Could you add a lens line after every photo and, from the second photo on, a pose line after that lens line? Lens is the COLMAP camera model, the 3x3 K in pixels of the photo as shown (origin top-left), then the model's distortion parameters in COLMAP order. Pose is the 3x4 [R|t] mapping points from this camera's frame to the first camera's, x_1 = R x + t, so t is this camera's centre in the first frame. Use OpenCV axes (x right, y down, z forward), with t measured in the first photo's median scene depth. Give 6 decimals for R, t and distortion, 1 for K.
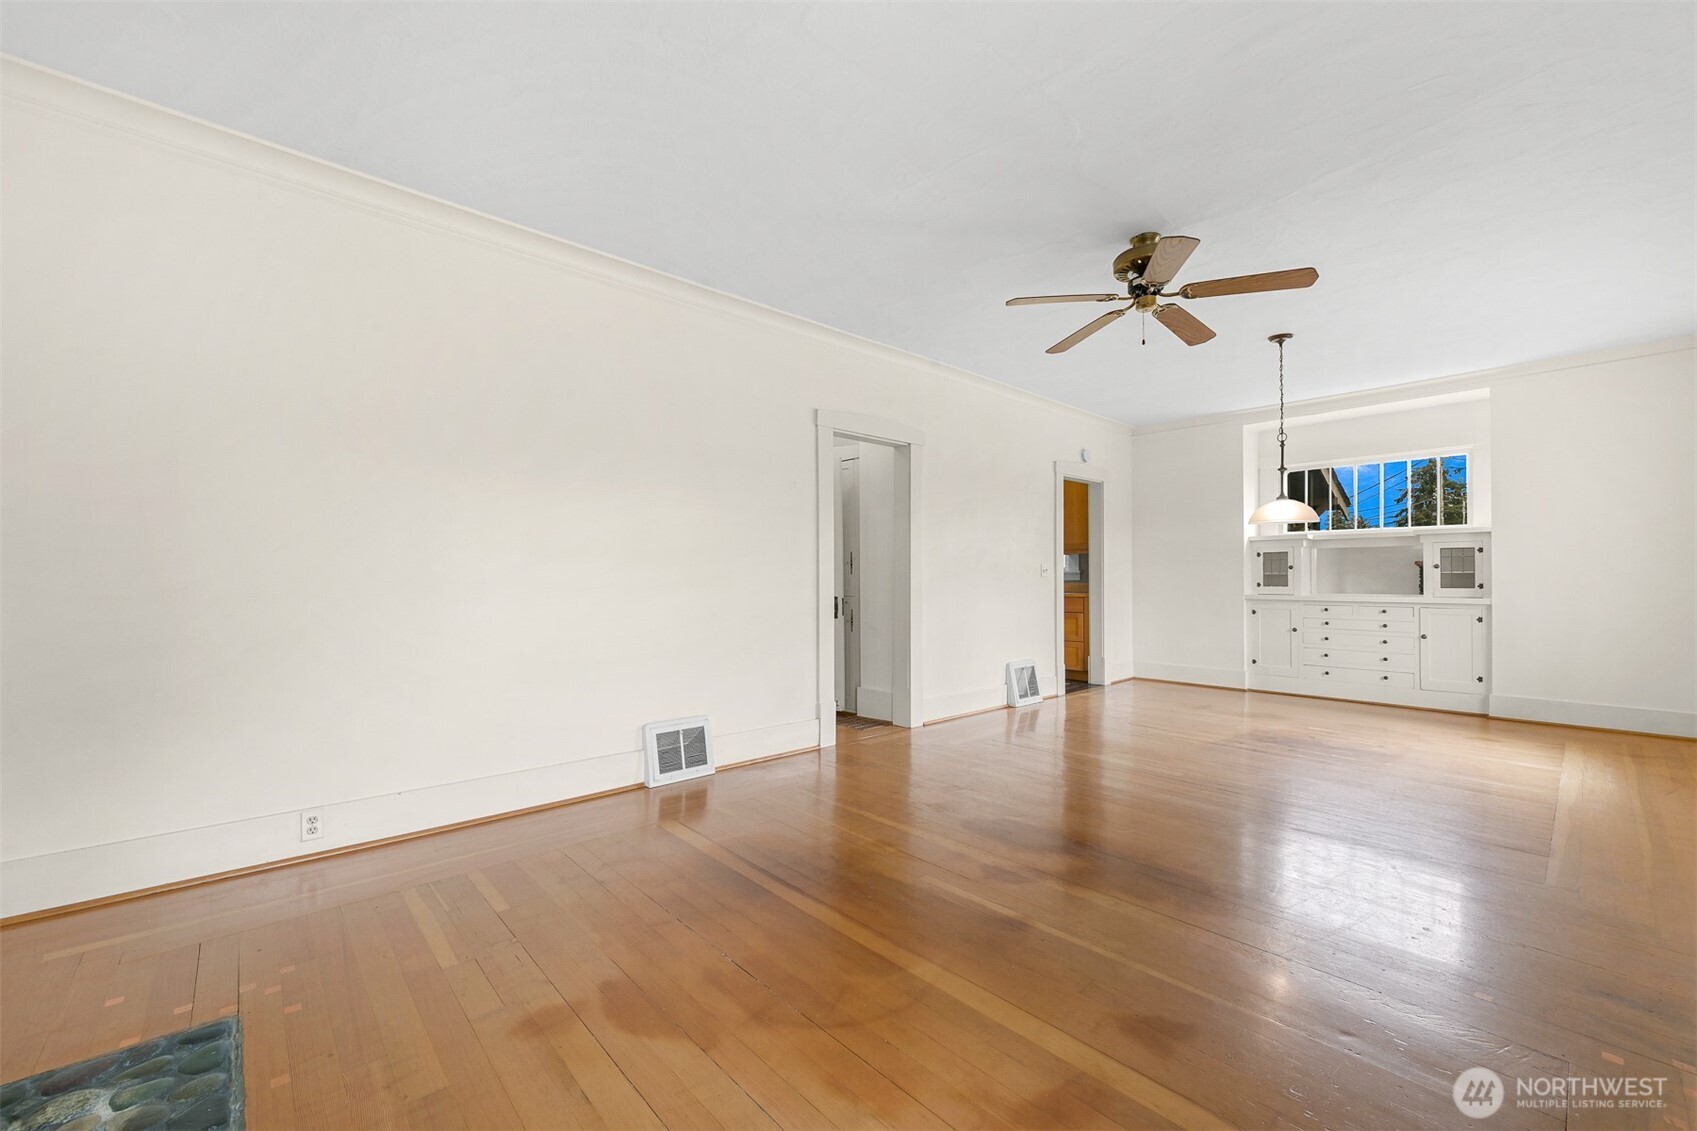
lens RADIAL K [[686.0, 0, 848.2], [0, 686.0, 579.9], [0, 0, 1]] dist [-0.009241, -0.000036]
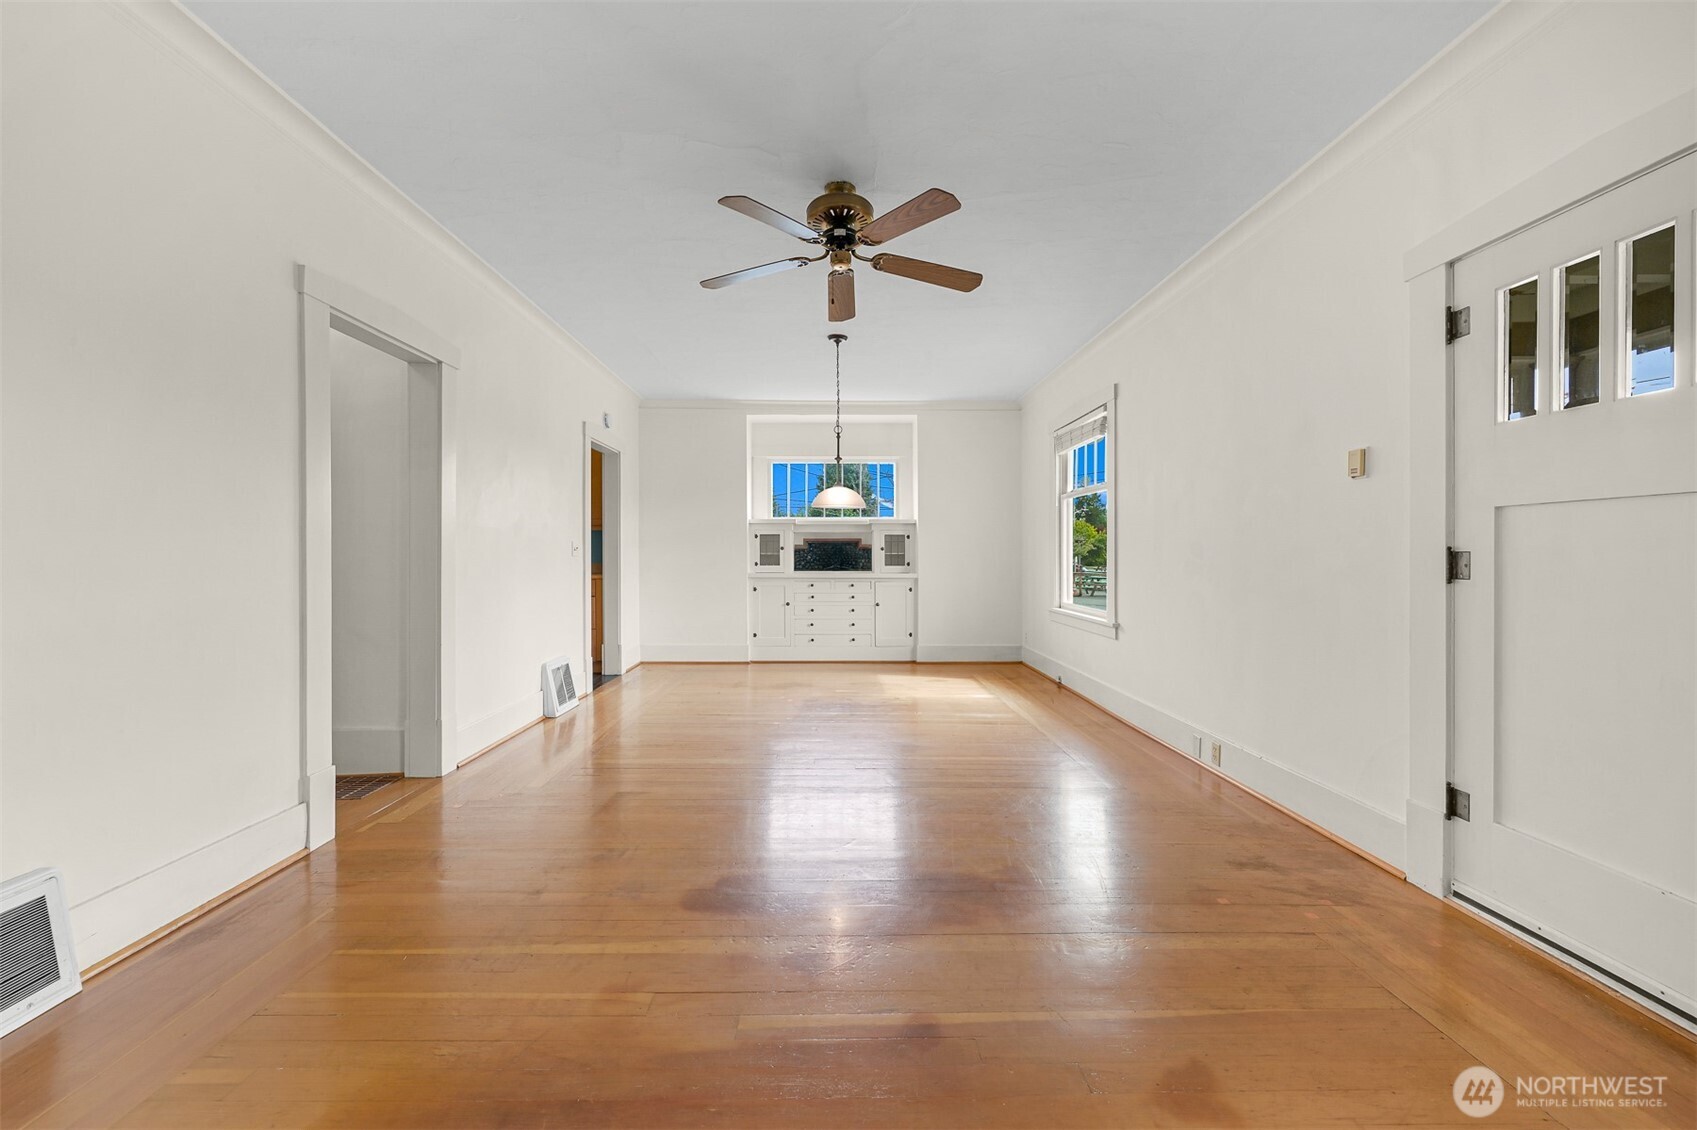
lens RADIAL K [[676.1, 0, 845.8], [0, 676.1, 558.2], [0, 0, 1]] dist [-0.000262, -0.000023]
pose [[0.658793, -0.000265, 0.752324, -0.141387], [0.000344, 1.000000, 0.000051, -0.002614], [-0.752324, 0.000226, 0.658793, 0.231403]]
